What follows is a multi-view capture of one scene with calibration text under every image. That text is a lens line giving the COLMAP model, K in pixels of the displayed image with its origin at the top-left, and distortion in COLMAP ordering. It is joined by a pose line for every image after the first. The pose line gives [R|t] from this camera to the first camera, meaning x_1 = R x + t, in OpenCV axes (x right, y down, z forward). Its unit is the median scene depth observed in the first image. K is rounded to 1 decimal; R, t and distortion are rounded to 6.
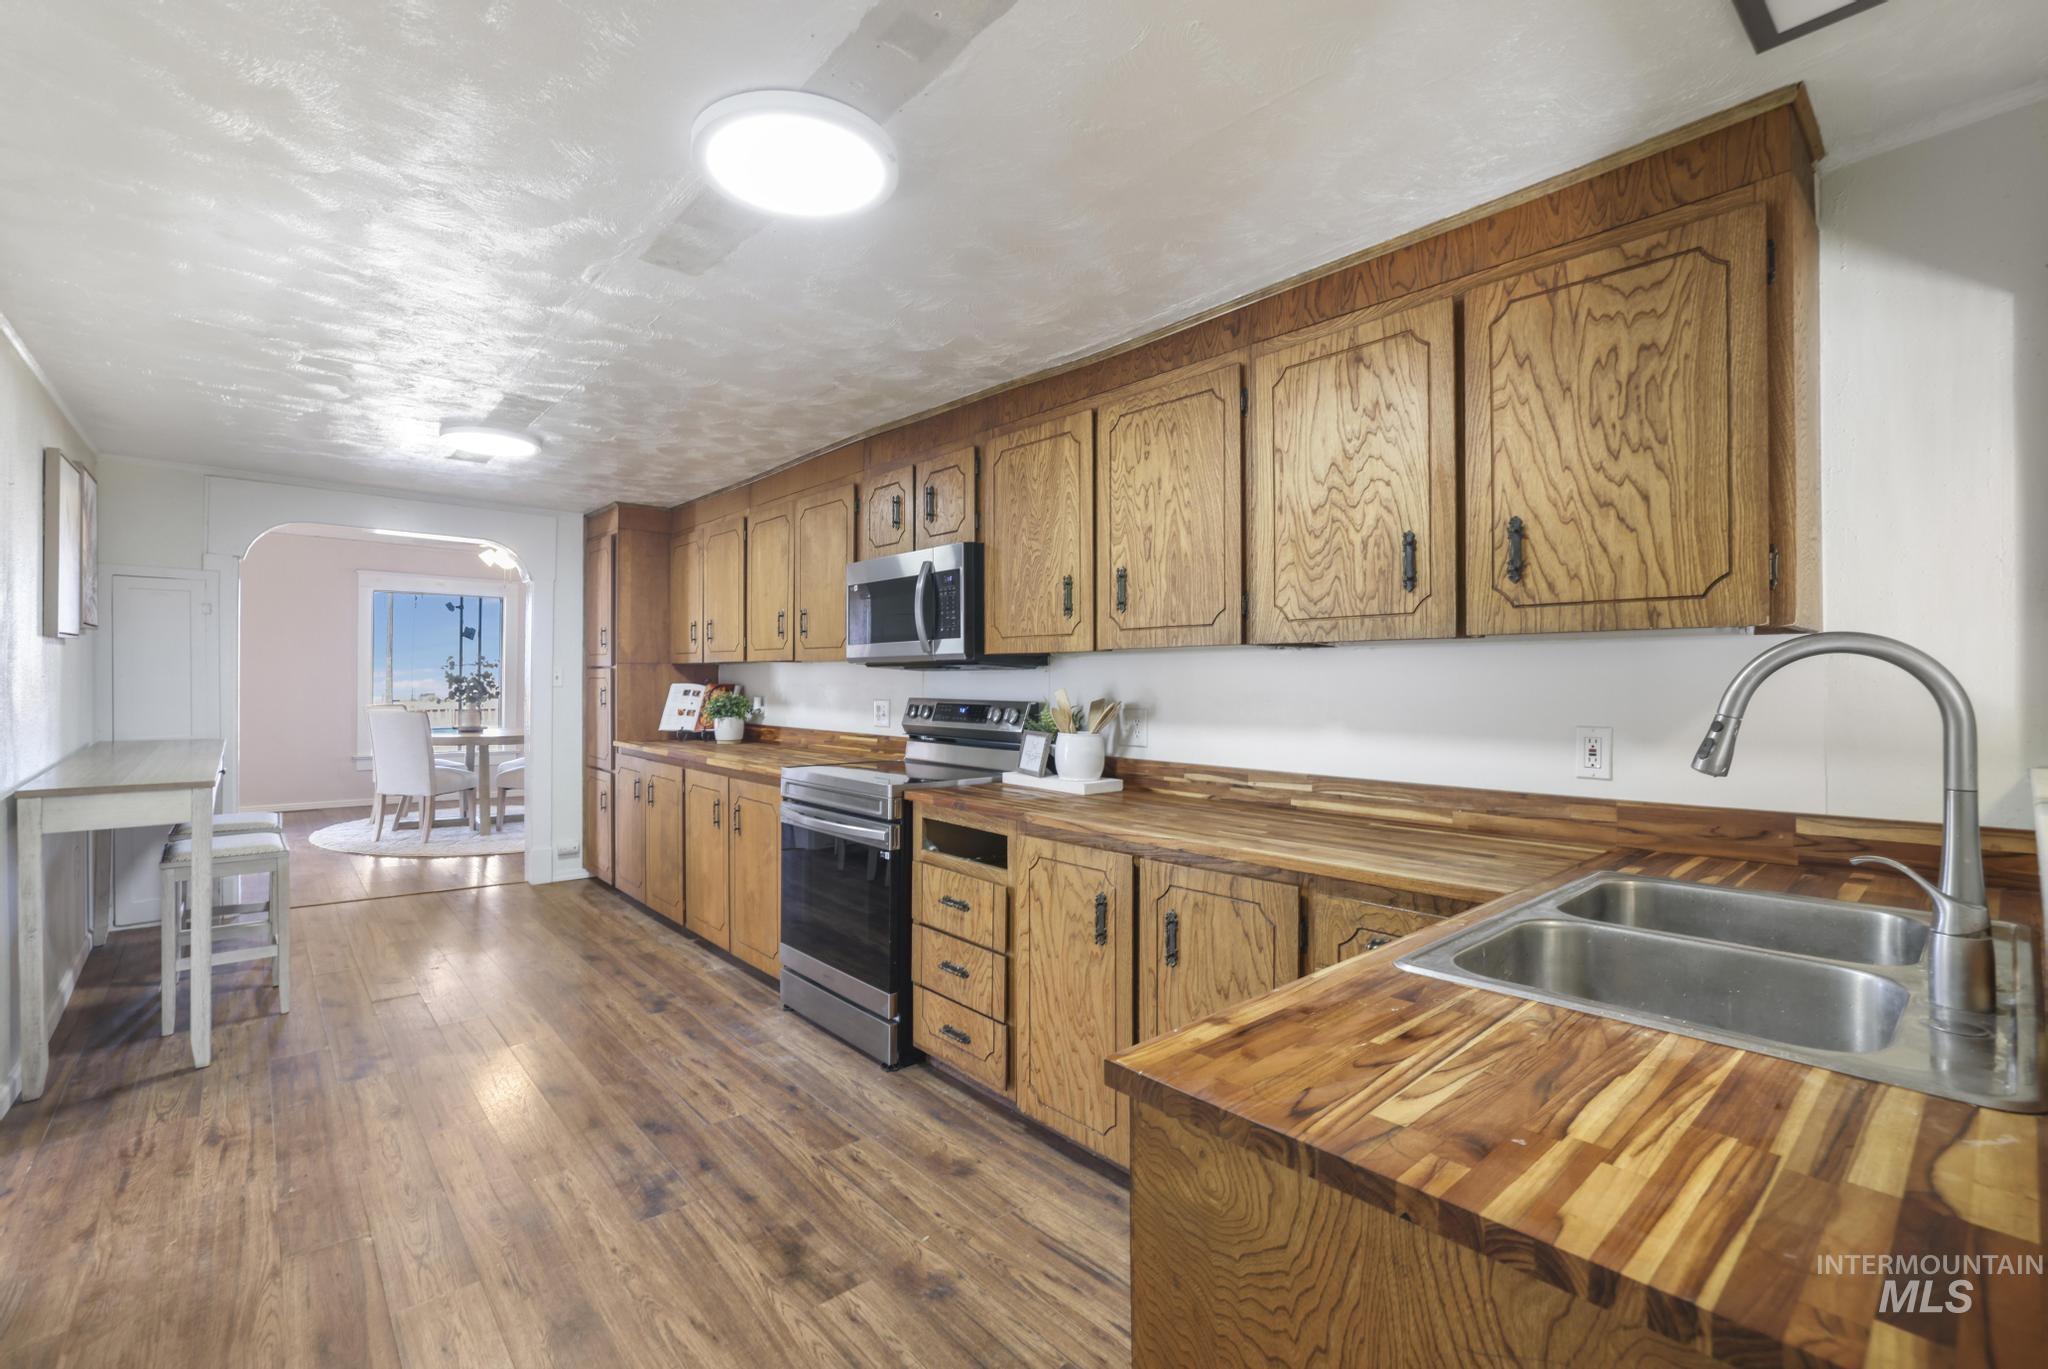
lens RADIAL K [[865.1, 0, 929.0], [0, 865.1, 682.4], [0, 0, 1]] dist [-0.012986, 0.000061]
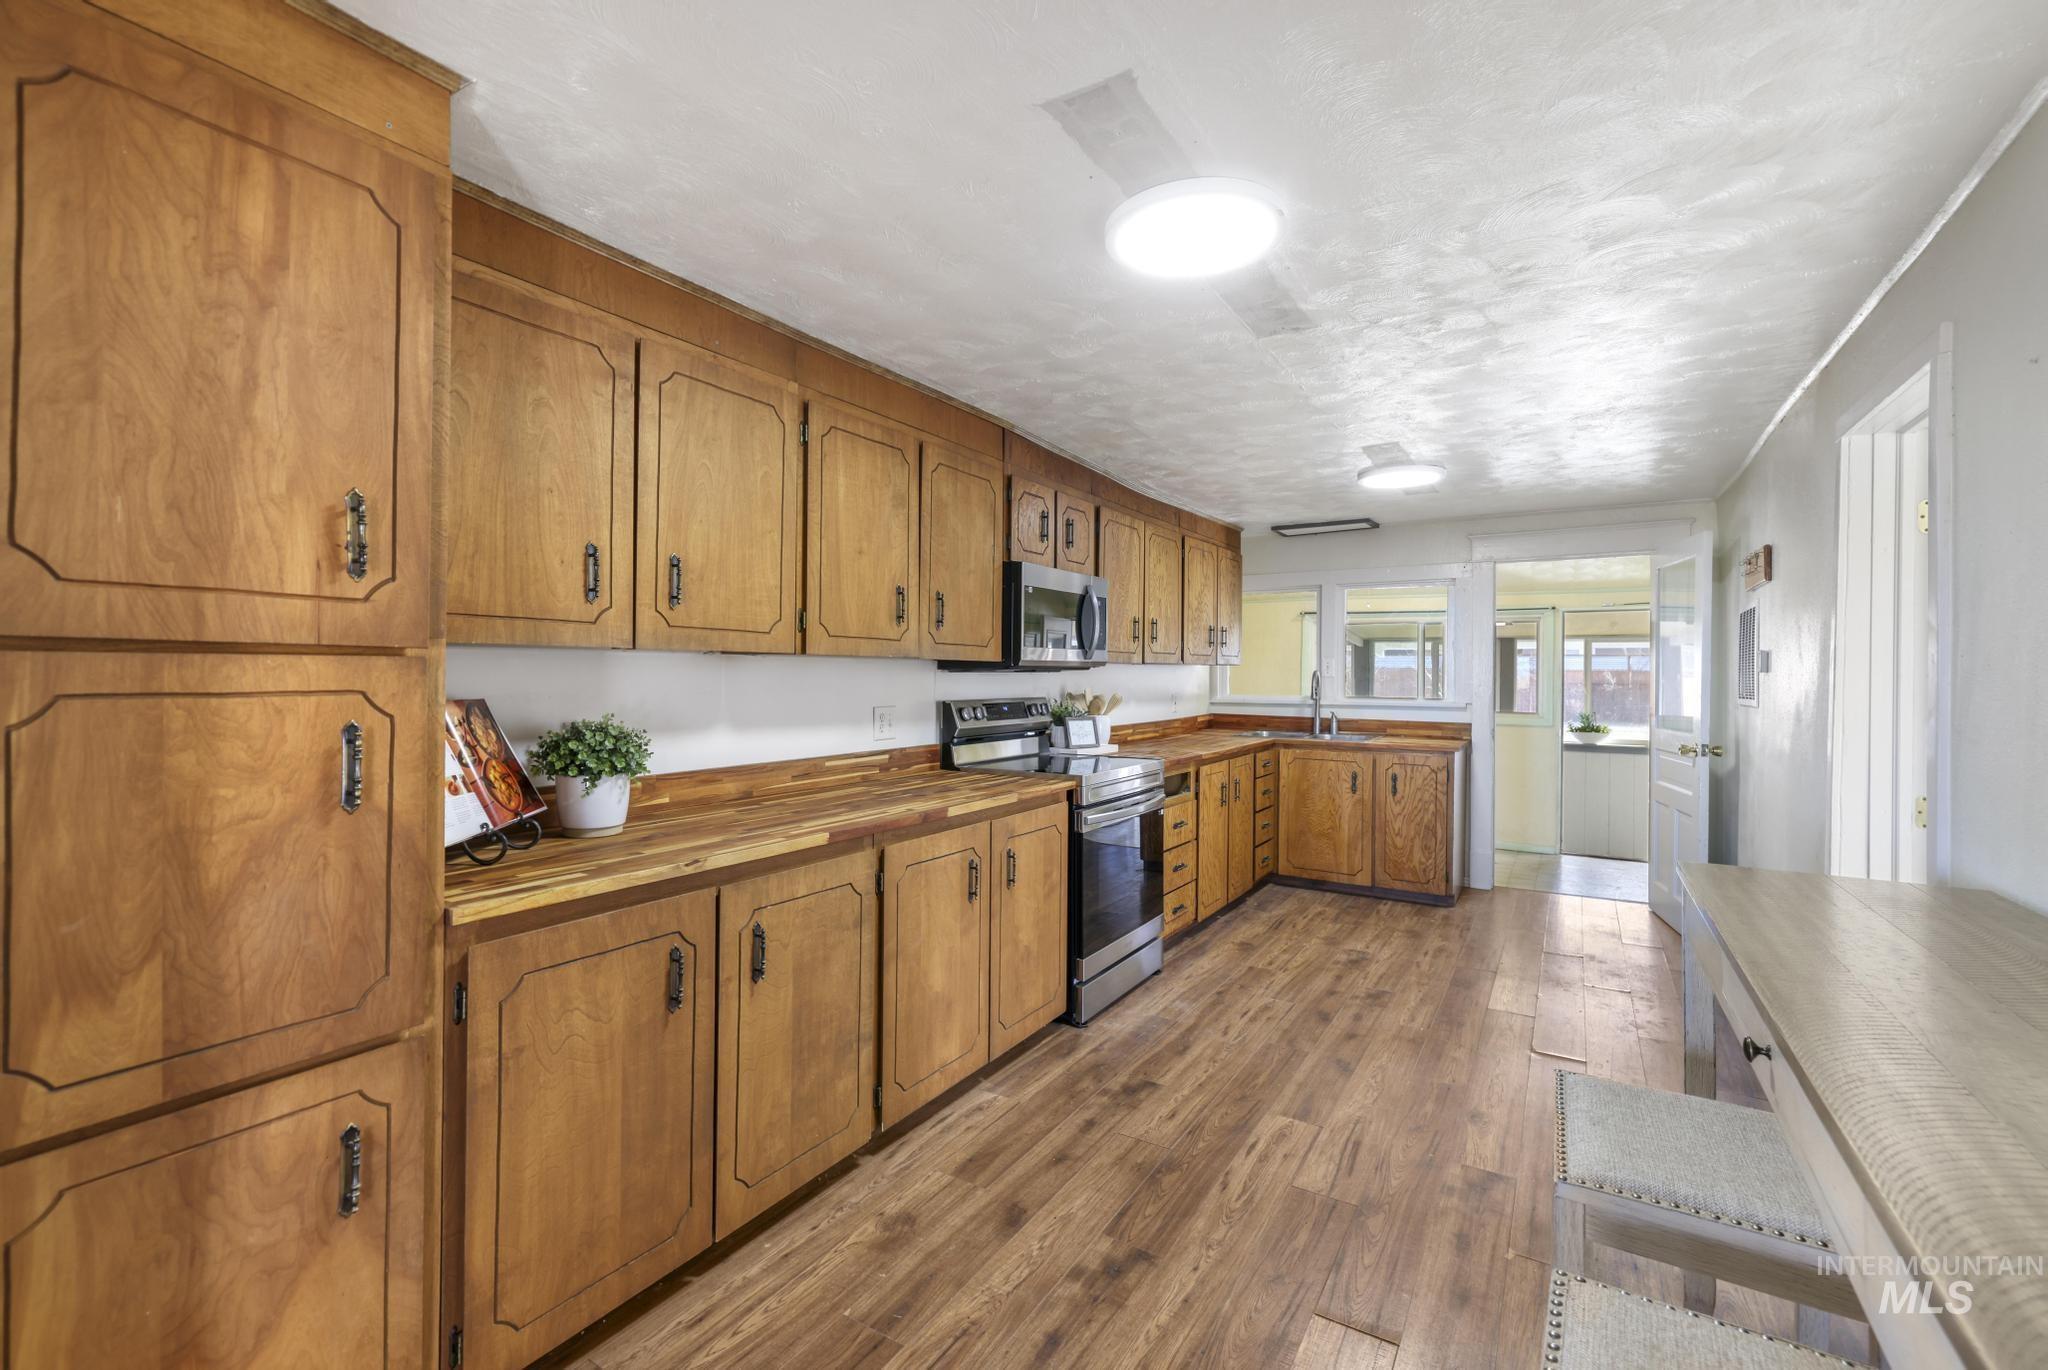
lens RADIAL K [[884.7, 0, 1024.0], [0, 884.7, 685.0], [0, 0, 1]] dist [0.000116, 0.000023]
pose [[-0.337998, -0.011353, 0.941078, -1.540088], [-0.001025, 0.999931, 0.011695, -0.017747], [-0.941146, 0.002988, -0.337986, 2.019051]]
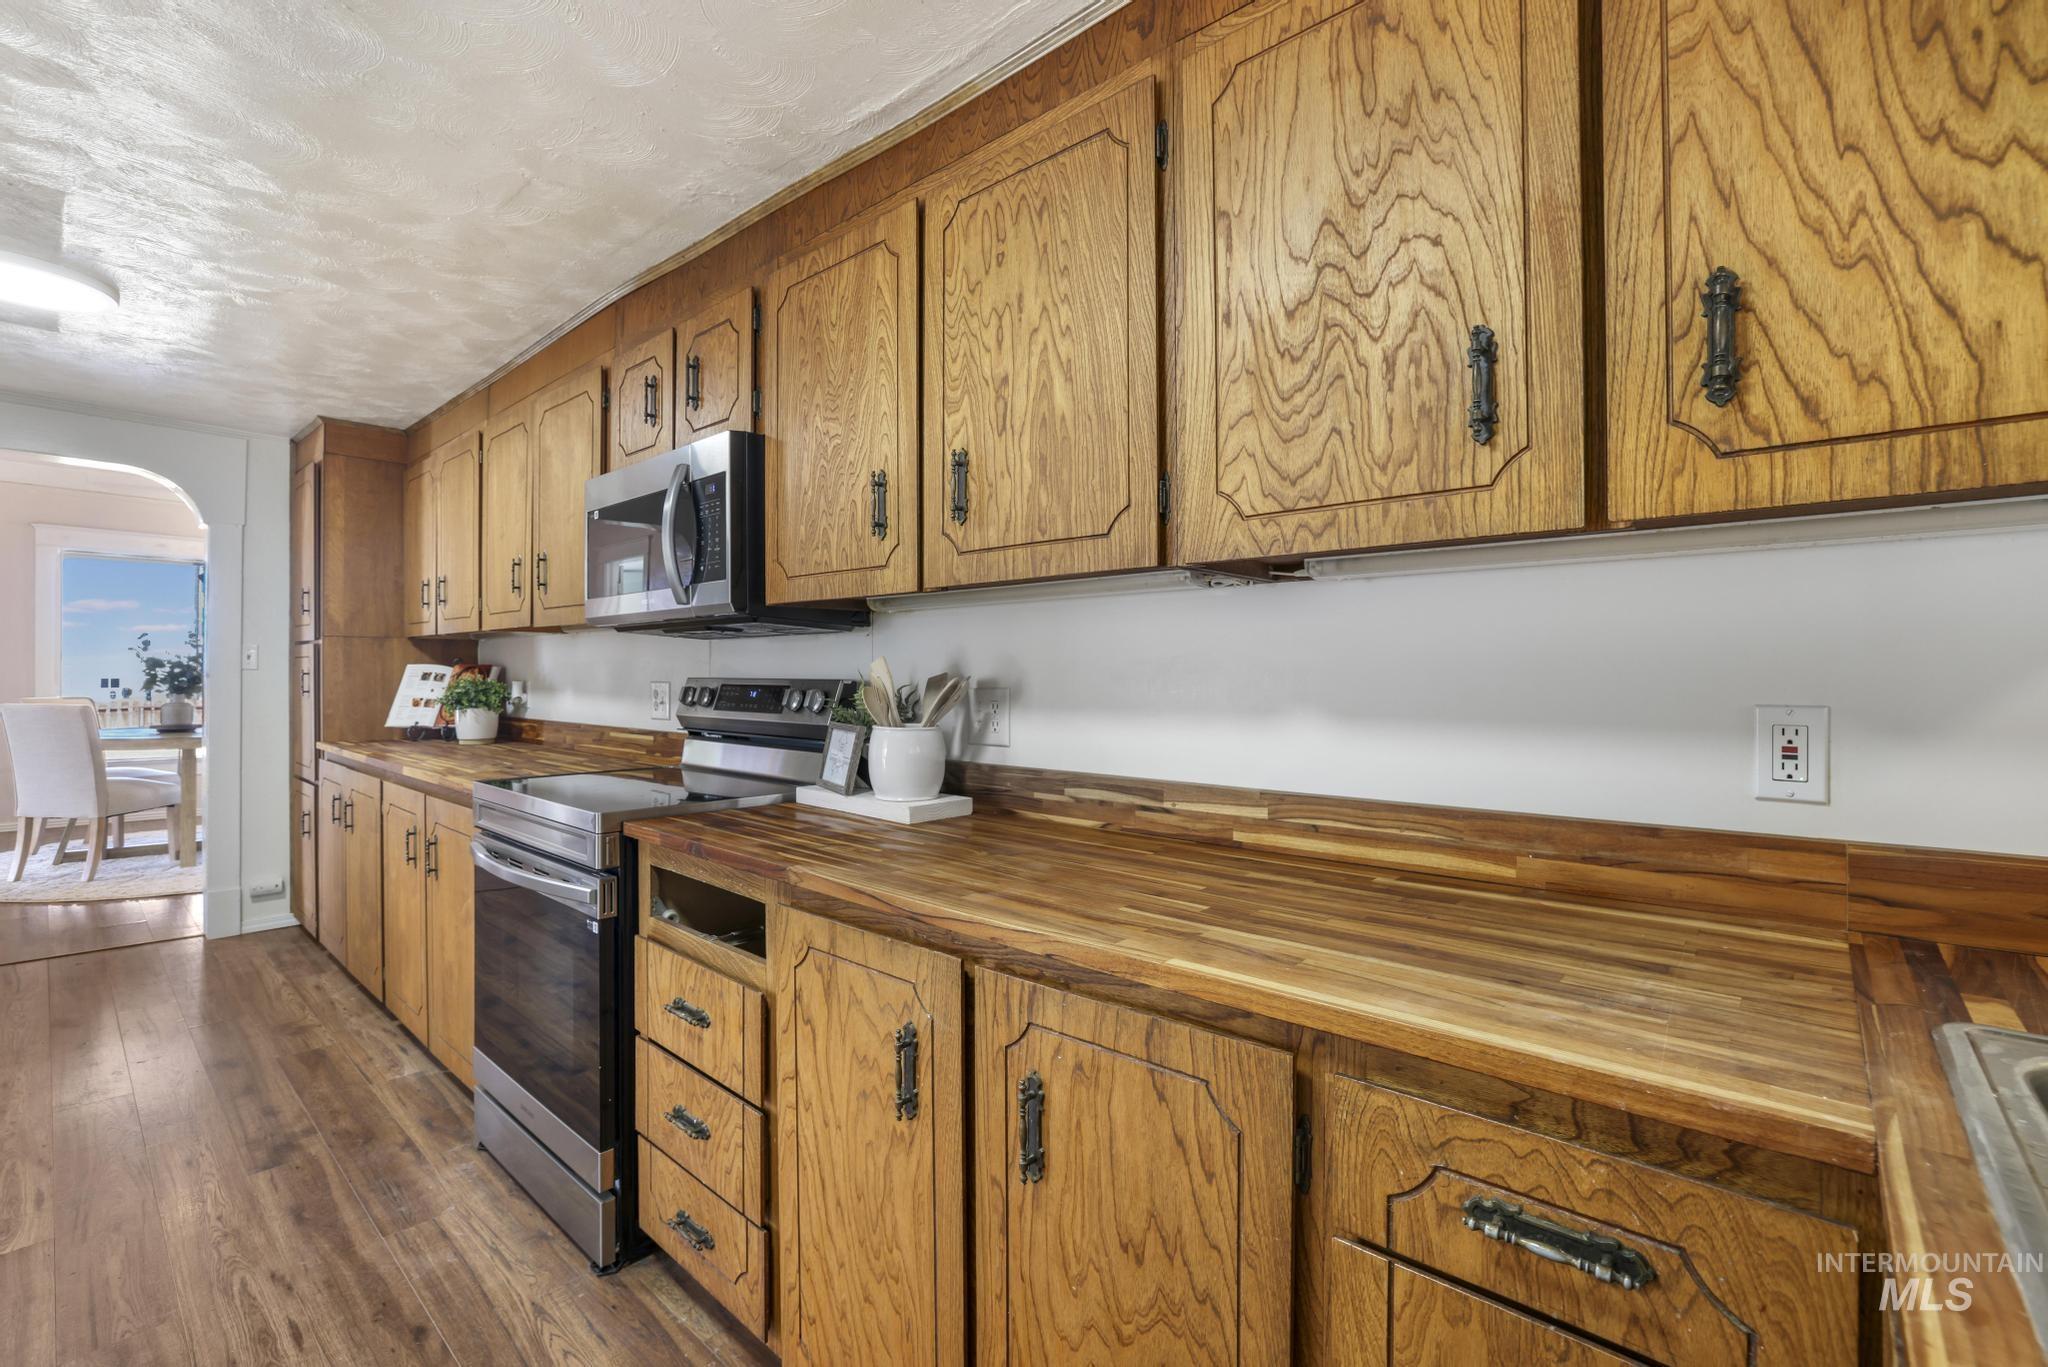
lens RADIAL K [[887.8, 0, 926.5], [0, 887.8, 676.8], [0, 0, 1]] dist [-0.001819, -0.000036]
pose [[0.992882, -0.002998, 0.119063, 0.133819], [0.002627, 0.999991, 0.003273, 0.024502], [-0.119071, -0.002937, 0.992881, 0.415149]]
